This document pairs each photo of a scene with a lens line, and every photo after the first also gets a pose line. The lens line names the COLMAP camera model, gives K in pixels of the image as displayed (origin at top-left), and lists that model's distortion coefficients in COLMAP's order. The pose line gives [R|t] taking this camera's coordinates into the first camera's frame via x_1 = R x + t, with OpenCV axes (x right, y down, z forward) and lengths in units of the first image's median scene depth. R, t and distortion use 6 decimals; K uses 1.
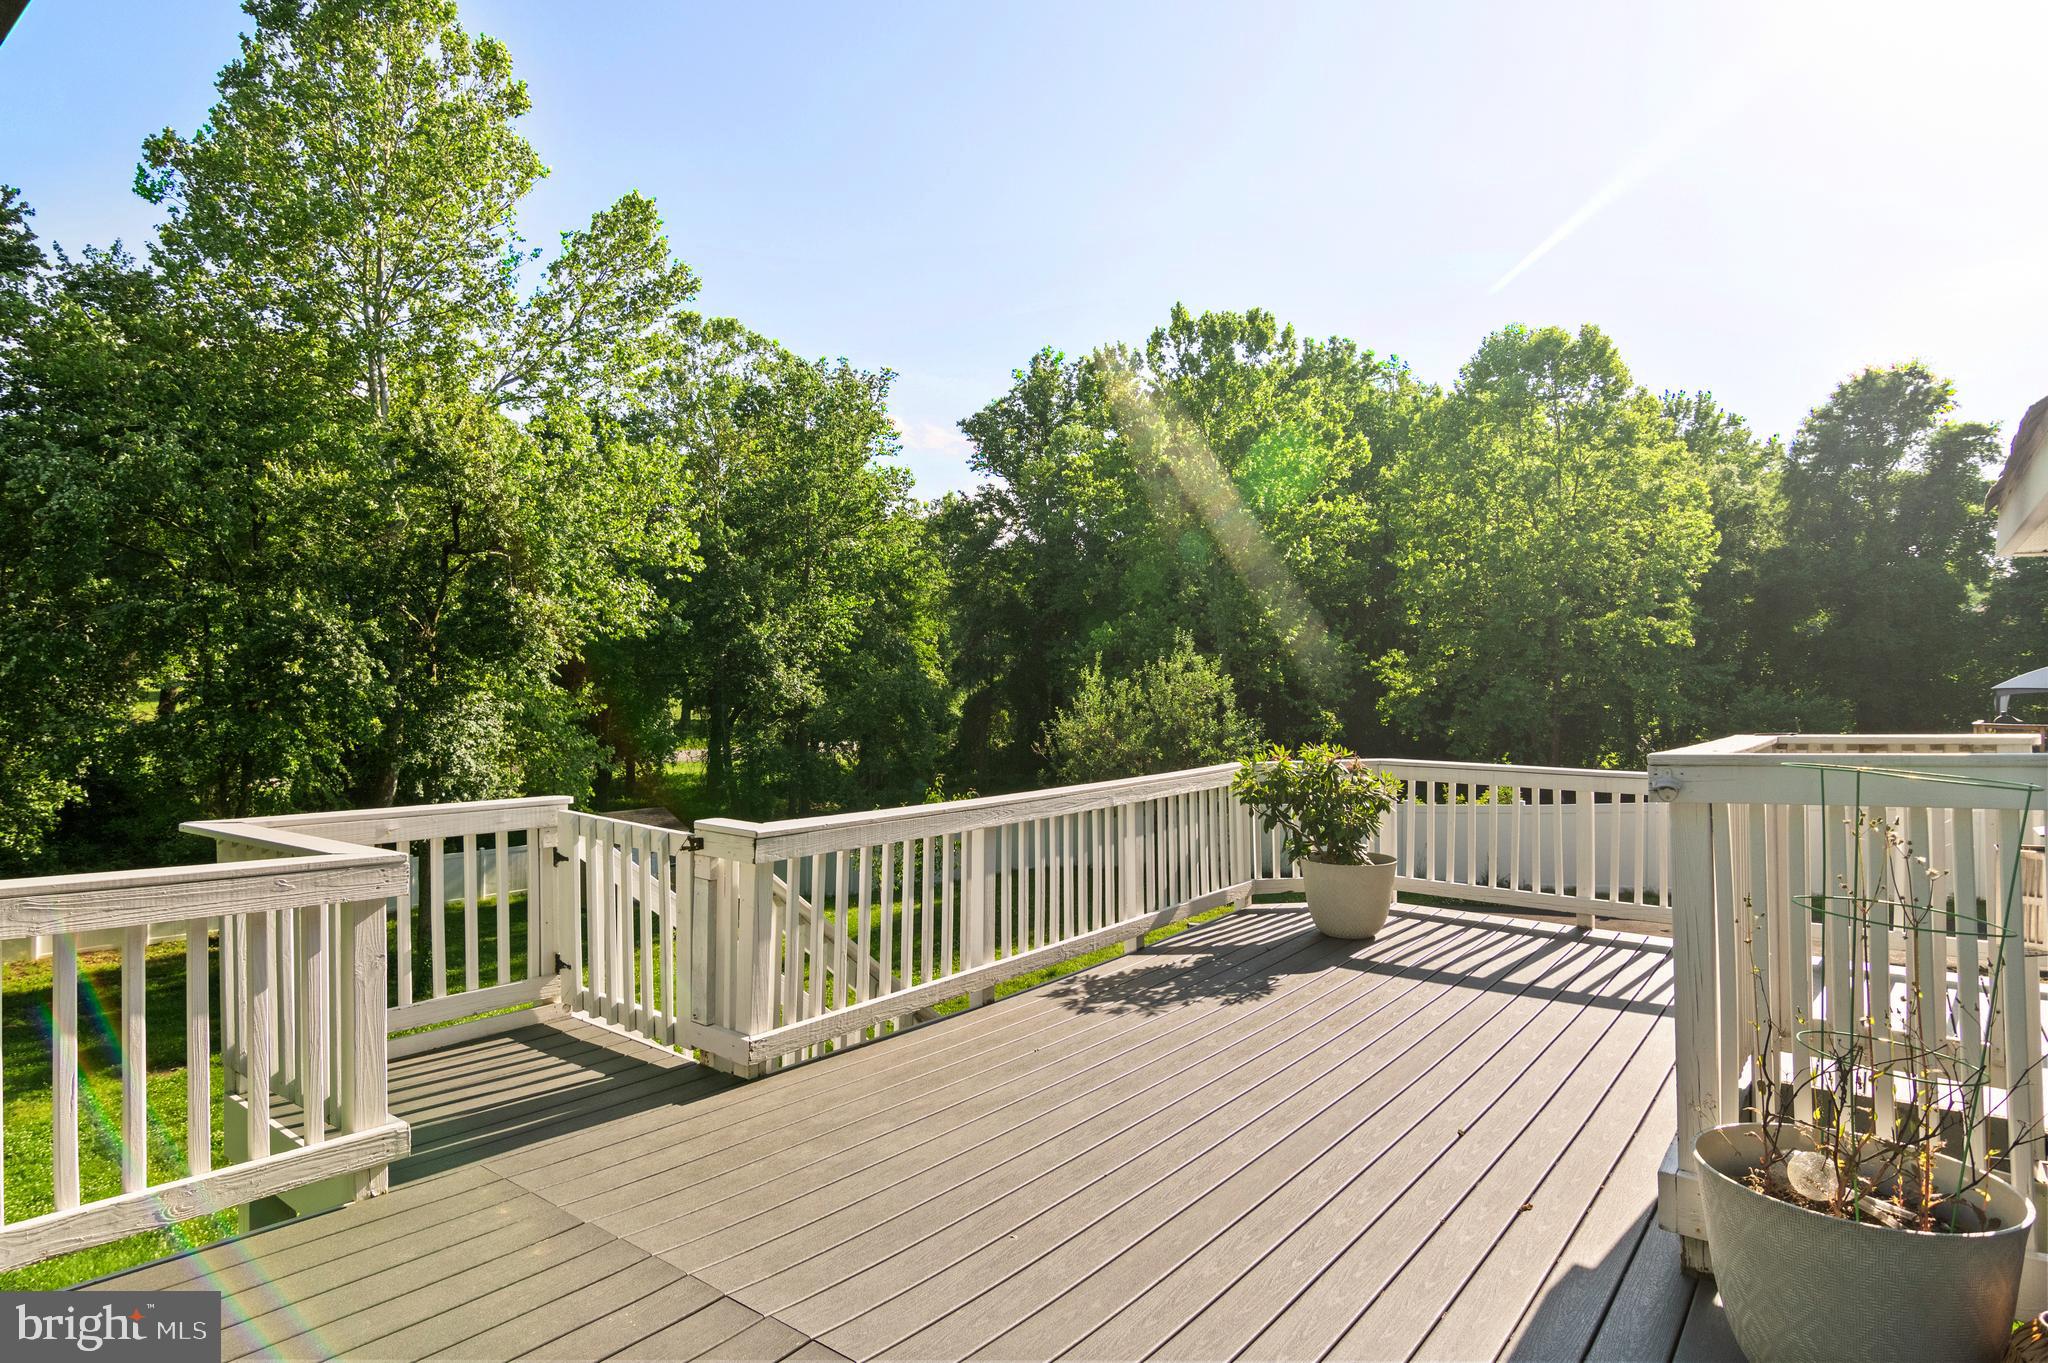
lens RADIAL K [[1127.4, 0, 1019.6], [0, 1127.4, 703.4], [0, 0, 1]] dist [0.021374, 0.003032]
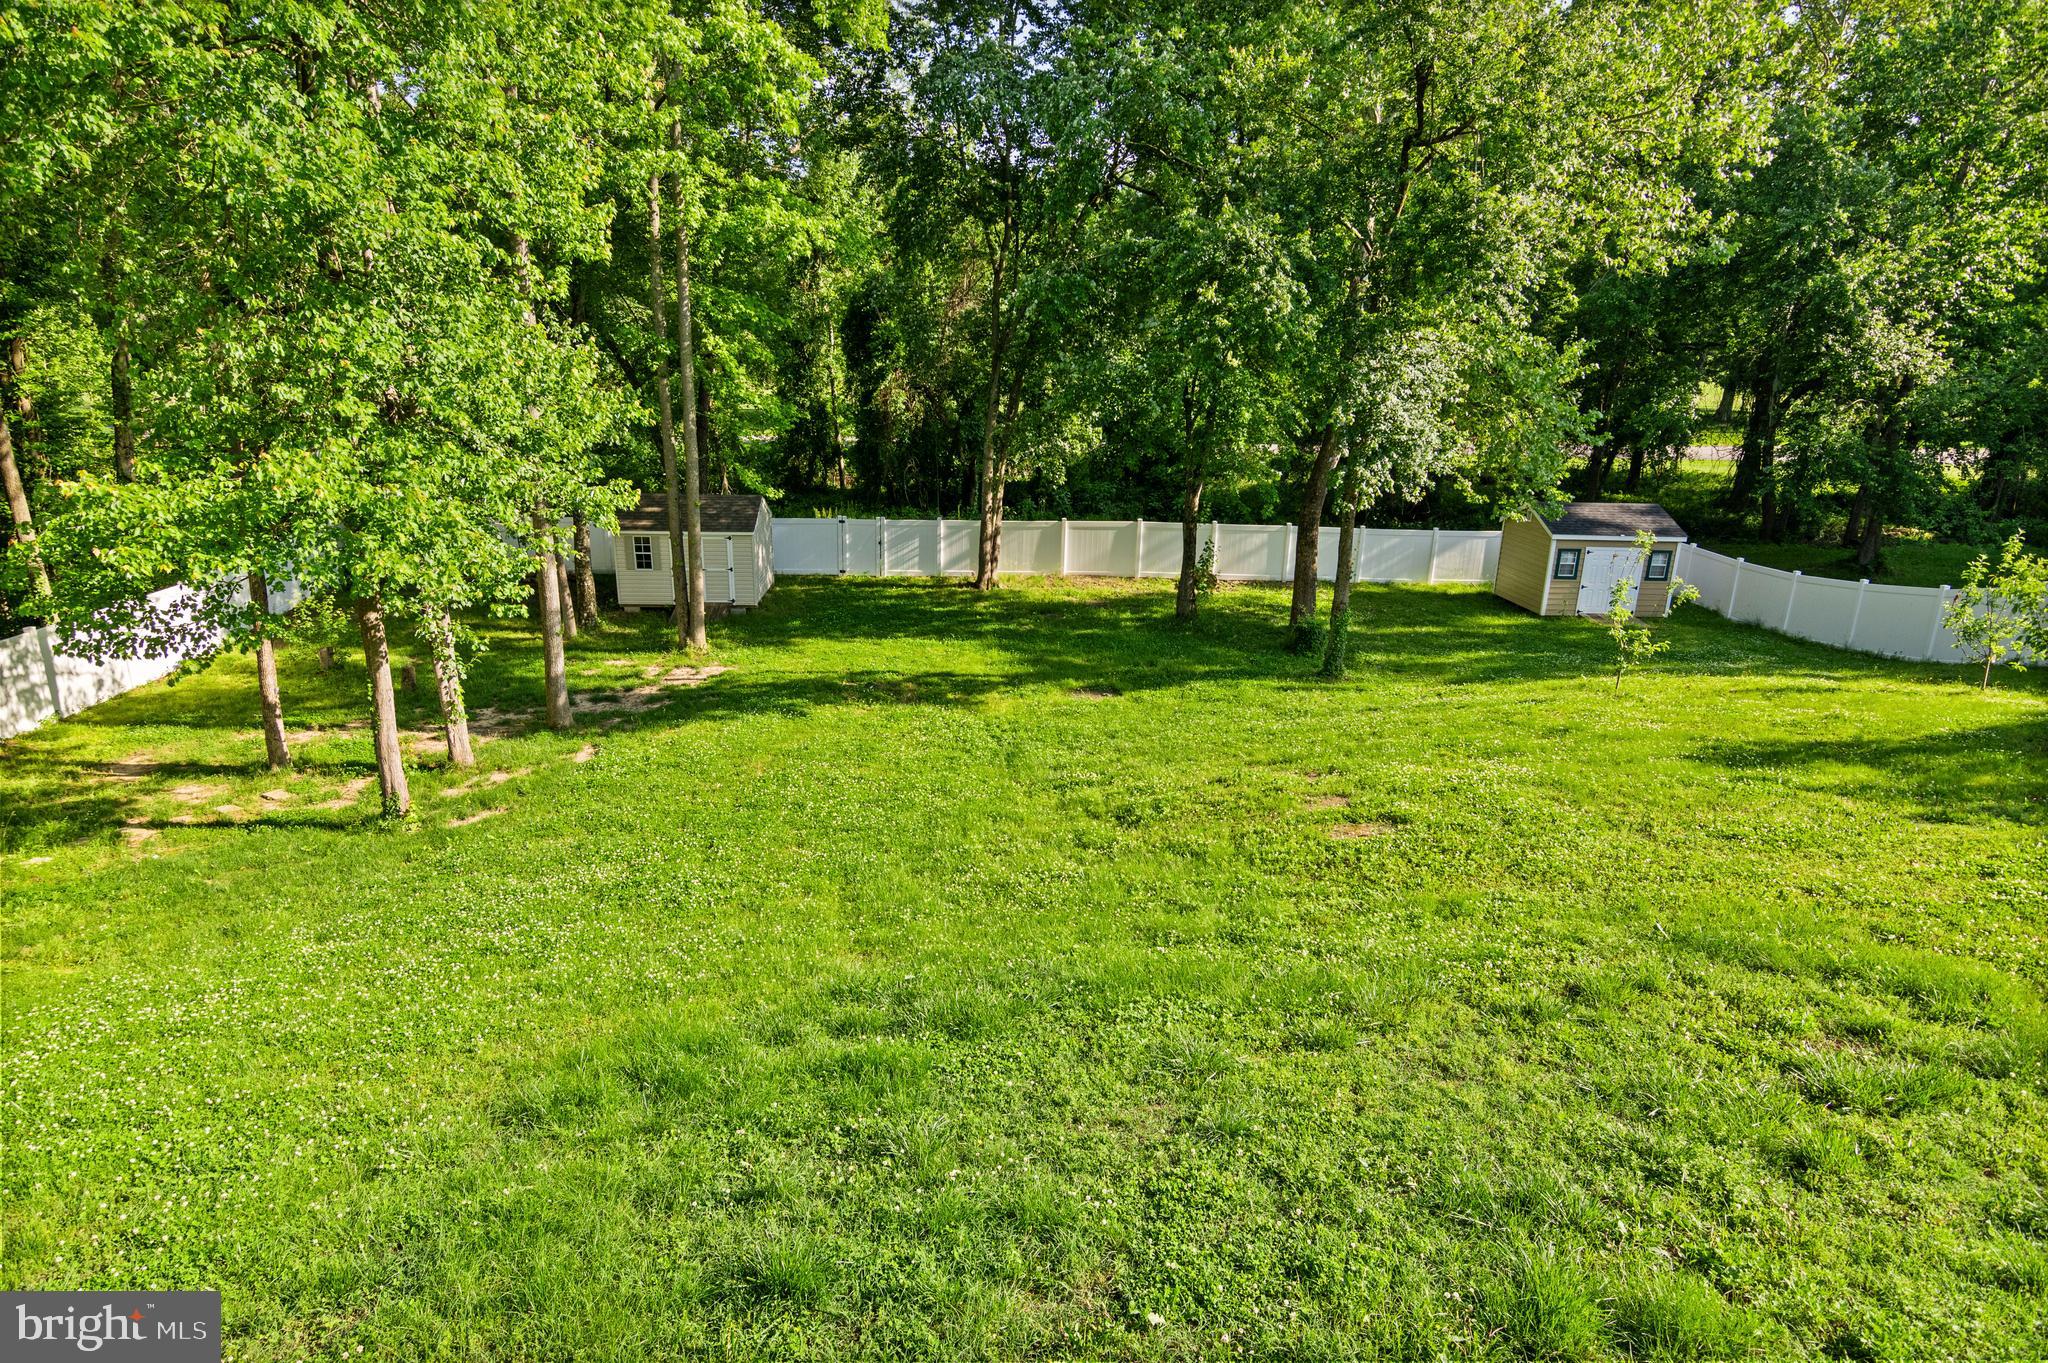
lens RADIAL K [[1127.4, 0, 1019.2], [0, 1127.4, 694.0], [0, 0, 1]] dist [0.021374, 0.003032]
pose [[0.675105, 0.200039, -0.710083, -0.030561], [-0.016067, 0.966293, 0.256942, 0.025386], [0.737547, -0.162053, 0.655564, 0.145961]]
